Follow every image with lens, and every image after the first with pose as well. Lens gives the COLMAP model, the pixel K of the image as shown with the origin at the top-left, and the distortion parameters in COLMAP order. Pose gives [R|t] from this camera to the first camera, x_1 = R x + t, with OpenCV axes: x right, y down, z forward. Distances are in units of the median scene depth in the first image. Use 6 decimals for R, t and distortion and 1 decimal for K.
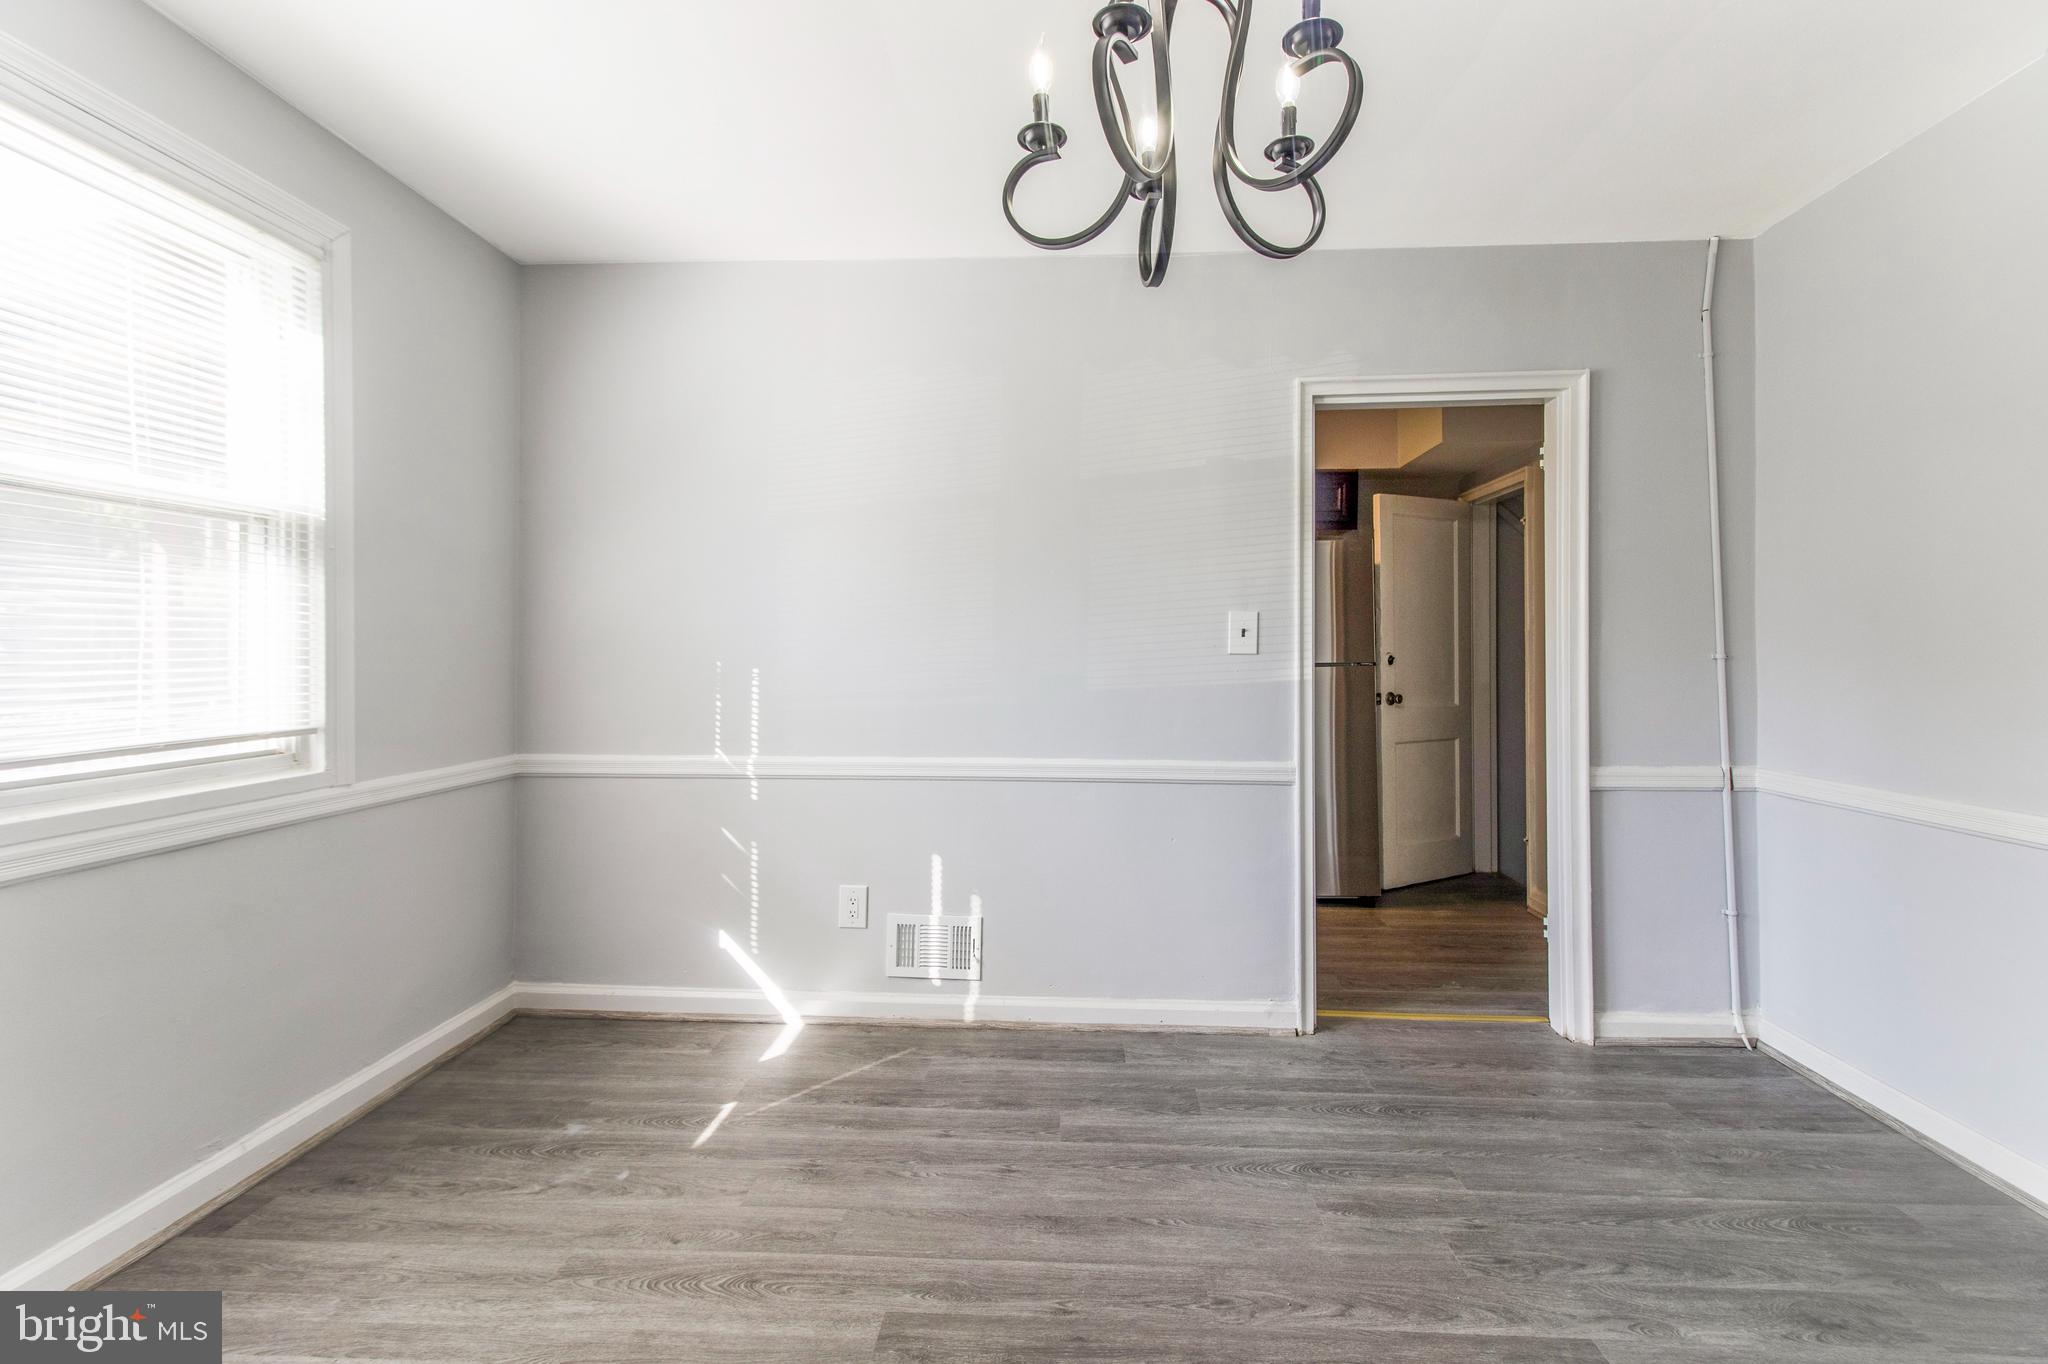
lens RADIAL K [[954.3, 0, 1024.4], [0, 954.3, 663.5], [0, 0, 1]] dist [0.013676, -0.007406]
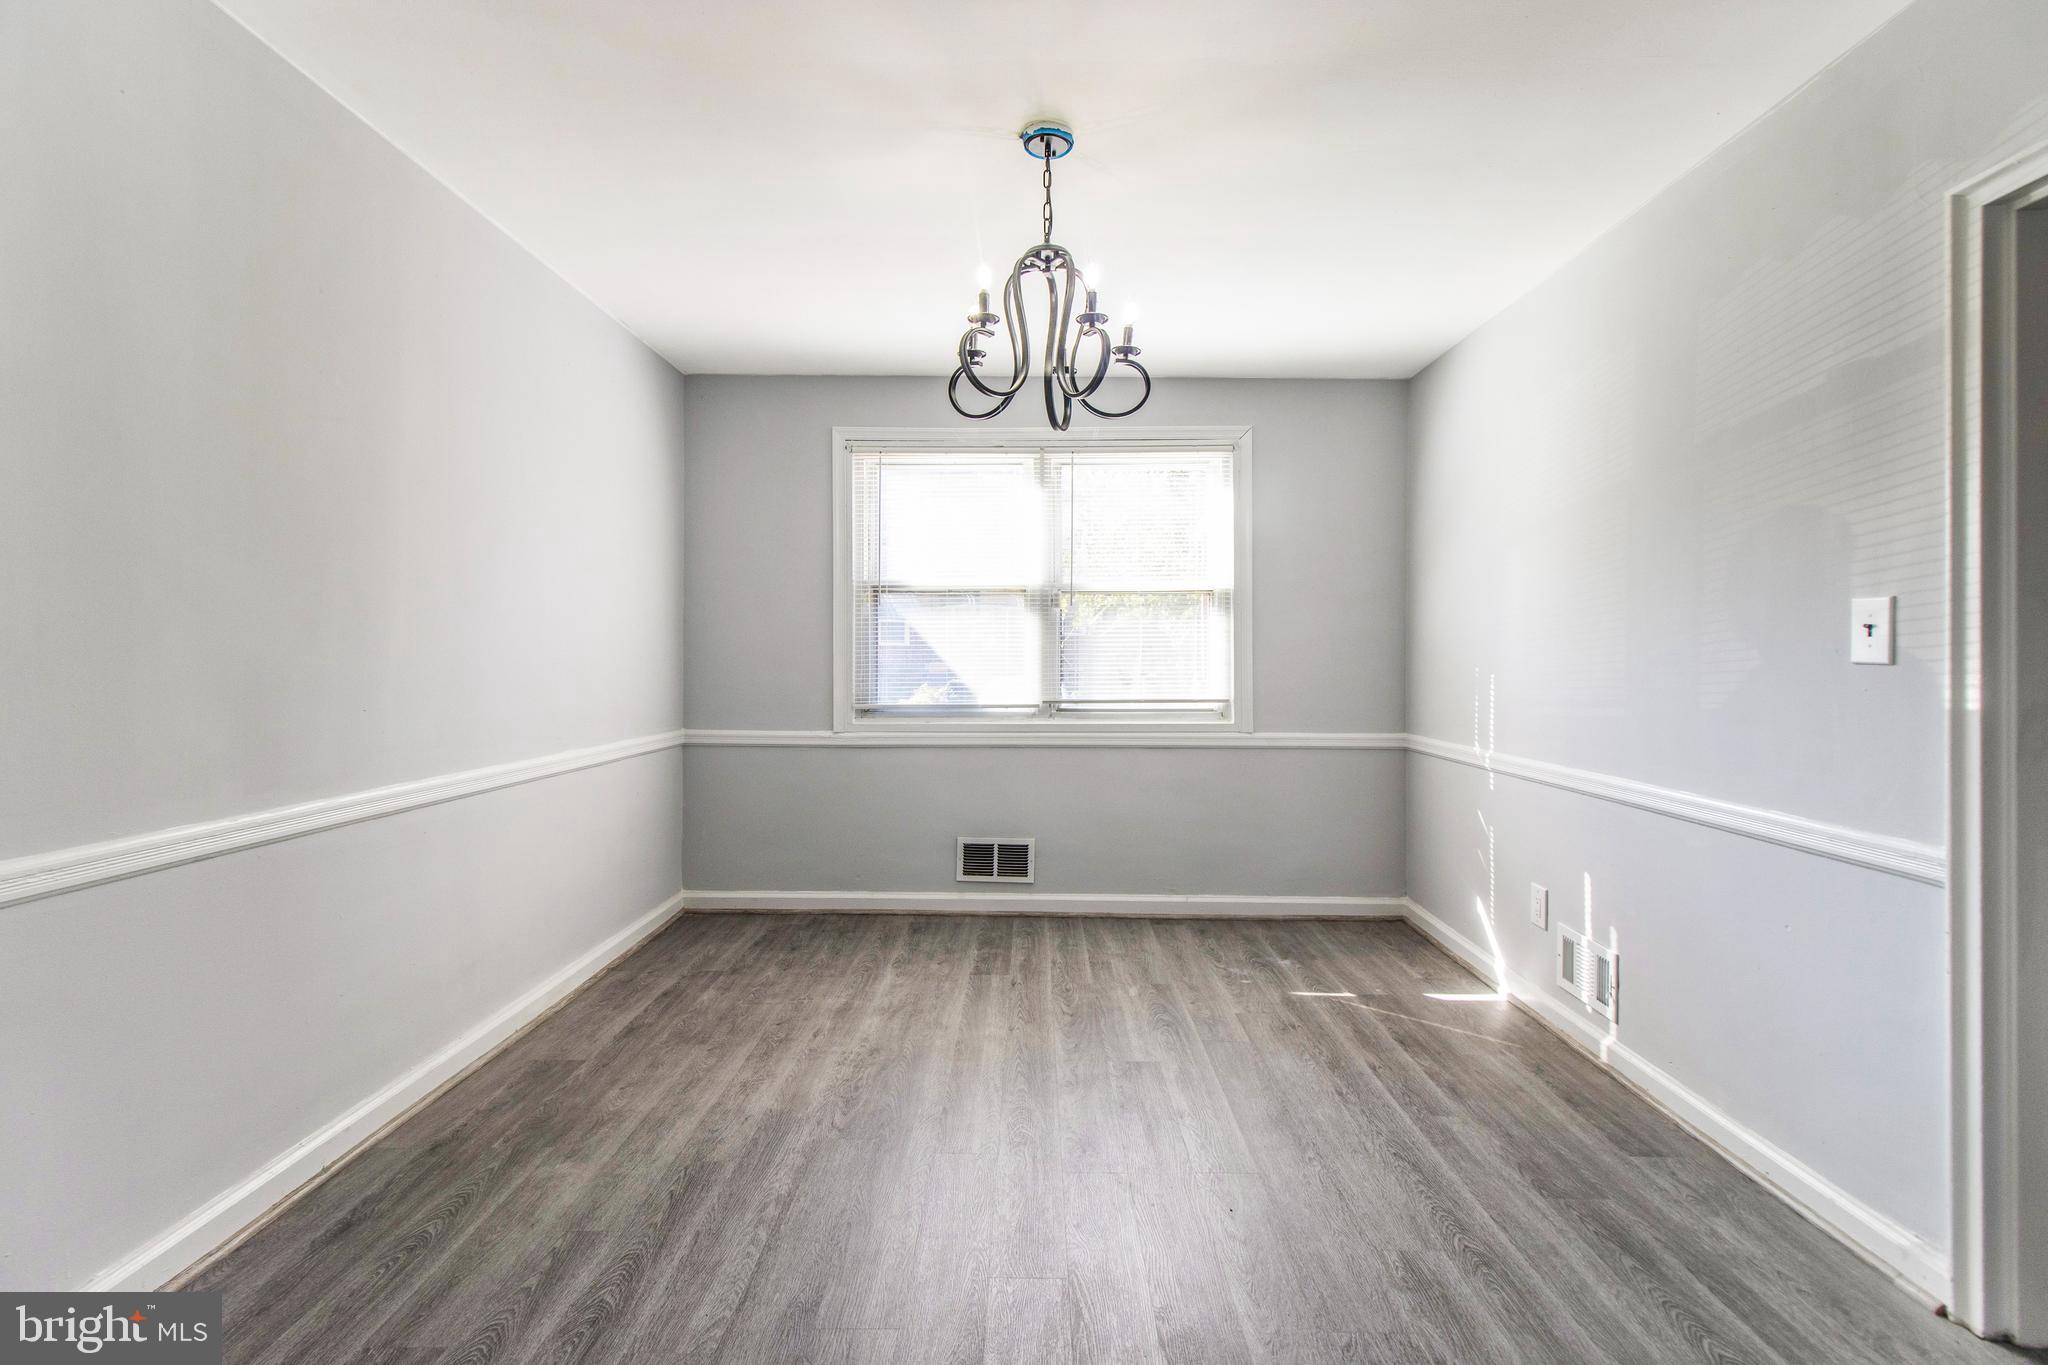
lens RADIAL K [[954.3, 0, 1017.1], [0, 954.3, 669.2], [0, 0, 1]] dist [0.013676, -0.007406]
pose [[0.012396, 0.009801, -0.999875, 0.921281], [-0.015939, 0.999827, 0.009603, -0.003430], [0.999796, 0.015818, 0.012550, 0.451998]]
